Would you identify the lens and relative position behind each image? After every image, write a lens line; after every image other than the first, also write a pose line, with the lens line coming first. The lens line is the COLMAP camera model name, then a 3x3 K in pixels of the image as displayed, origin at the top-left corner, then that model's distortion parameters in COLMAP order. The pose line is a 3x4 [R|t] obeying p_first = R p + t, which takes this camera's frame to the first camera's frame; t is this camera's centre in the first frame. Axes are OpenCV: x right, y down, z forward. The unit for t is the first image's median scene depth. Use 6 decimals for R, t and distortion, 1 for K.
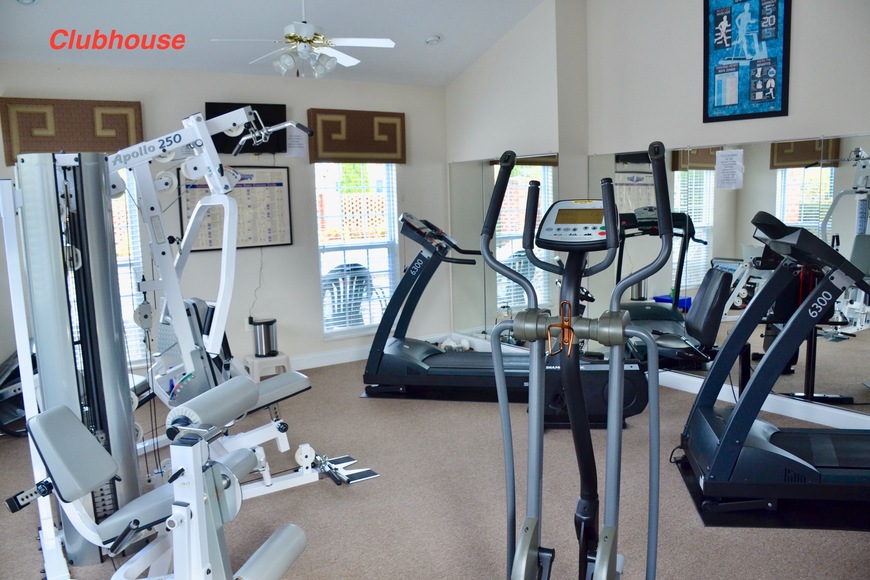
lens RADIAL K [[693.9, 0, 430.2], [0, 693.9, 300.3], [0, 0, 1]] dist [-0.146542, 0.103964]
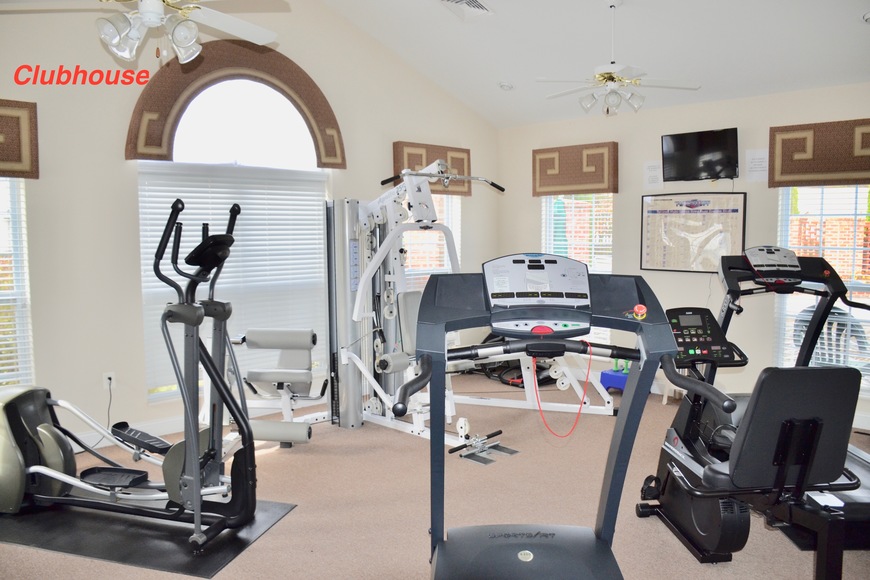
lens RADIAL K [[693.9, 0, 430.2], [0, 693.9, 300.3], [0, 0, 1]] dist [-0.146542, 0.103964]
pose [[0.179567, 0.126125, -0.975627, 0.657713], [-0.143702, 0.984472, 0.100819, -0.080775], [0.973193, 0.122096, 0.194903, 0.423497]]
